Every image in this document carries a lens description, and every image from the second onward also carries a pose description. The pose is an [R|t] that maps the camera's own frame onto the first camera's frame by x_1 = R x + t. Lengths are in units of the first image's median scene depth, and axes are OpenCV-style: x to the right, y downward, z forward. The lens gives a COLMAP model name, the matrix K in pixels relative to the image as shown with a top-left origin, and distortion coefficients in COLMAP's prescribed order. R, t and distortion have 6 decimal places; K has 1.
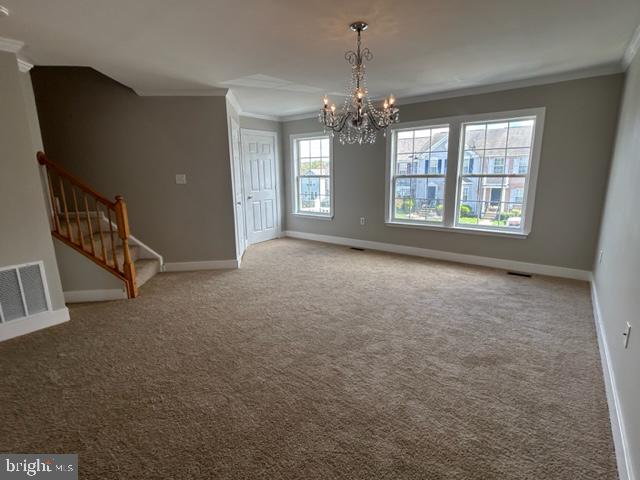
lens RADIAL K [[310.0, 0, 313.8], [0, 310.0, 237.4], [0, 0, 1]] dist [-0.011188, -0.000435]
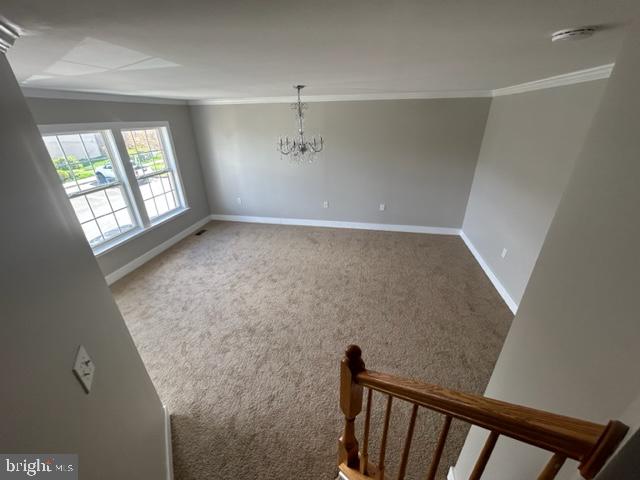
lens RADIAL K [[261.3, 0, 321.1], [0, 261.3, 239.3], [0, 0, 1]] dist [0.016206, -0.000423]
pose [[-0.442362, -0.362856, 0.820153, -0.727615], [0.215712, 0.844600, 0.490020, -0.382050], [-0.870508, 0.393683, -0.295347, 0.904916]]
